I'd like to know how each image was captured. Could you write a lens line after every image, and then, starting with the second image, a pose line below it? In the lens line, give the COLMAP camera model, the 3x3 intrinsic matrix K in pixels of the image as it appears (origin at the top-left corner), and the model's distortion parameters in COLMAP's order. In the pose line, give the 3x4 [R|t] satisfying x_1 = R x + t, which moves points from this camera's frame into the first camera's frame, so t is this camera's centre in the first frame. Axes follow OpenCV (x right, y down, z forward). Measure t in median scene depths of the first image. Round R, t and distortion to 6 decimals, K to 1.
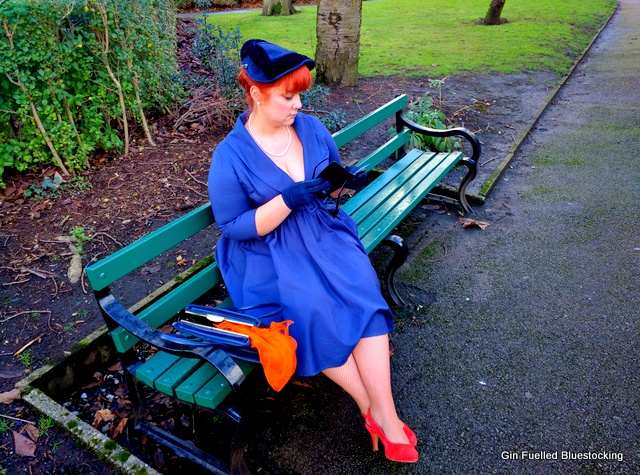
lens RADIAL K [[539.8, 0, 303.1], [0, 539.8, 236.8], [0, 0, 1]] dist [0.031301, -0.014154]
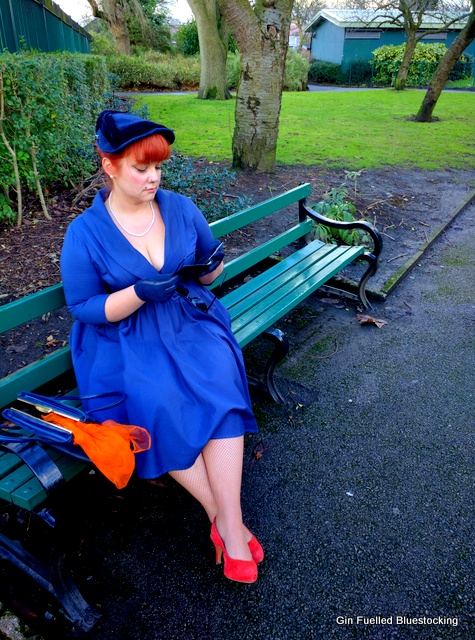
lens RADIAL K [[539.8, 0, 235.4], [0, 539.8, 308.9], [0, 0, 1]] dist [0.031301, -0.014154]
pose [[0.998007, 0.063069, 0.002302, 0.079663], [-0.062996, 0.997727, -0.023943, -0.008239], [-0.003807, 0.023750, 0.999711, 0.046522]]
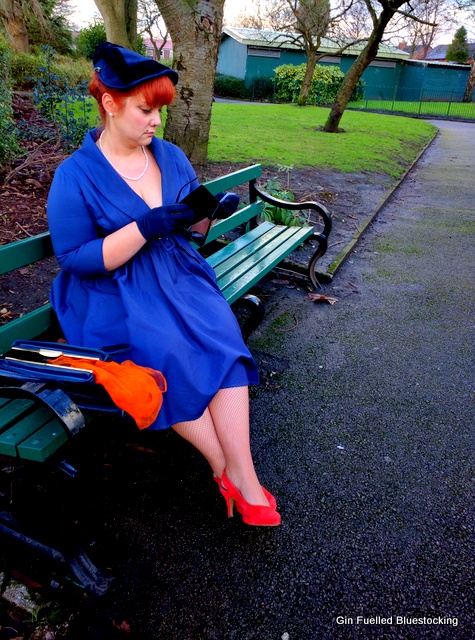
lens RADIAL K [[539.8, 0, 235.4], [0, 539.8, 308.9], [0, 0, 1]] dist [0.031301, -0.014154]
pose [[0.982124, 0.051483, 0.181060, -0.020539], [-0.041502, 0.997425, -0.058489, 0.065061], [-0.183605, 0.049929, 0.981731, 0.072124]]
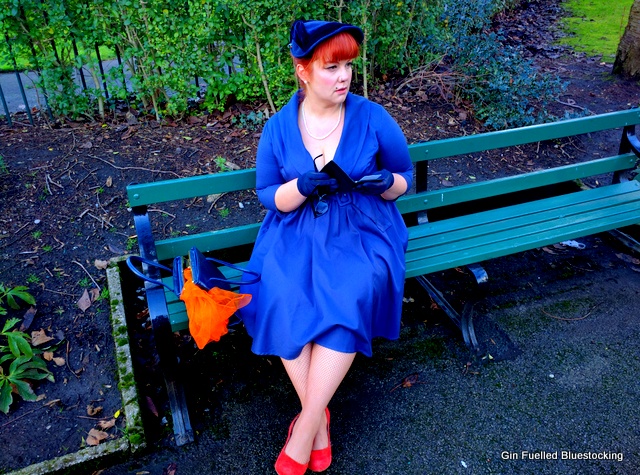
lens RADIAL K [[539.8, 0, 303.1], [0, 539.8, 236.8], [0, 0, 1]] dist [0.031301, -0.014154]
pose [[0.783208, 0.346958, -0.515951, 0.311697], [-0.305502, 0.937490, 0.166678, -0.085974], [0.541529, 0.027081, 0.840246, 0.105606]]
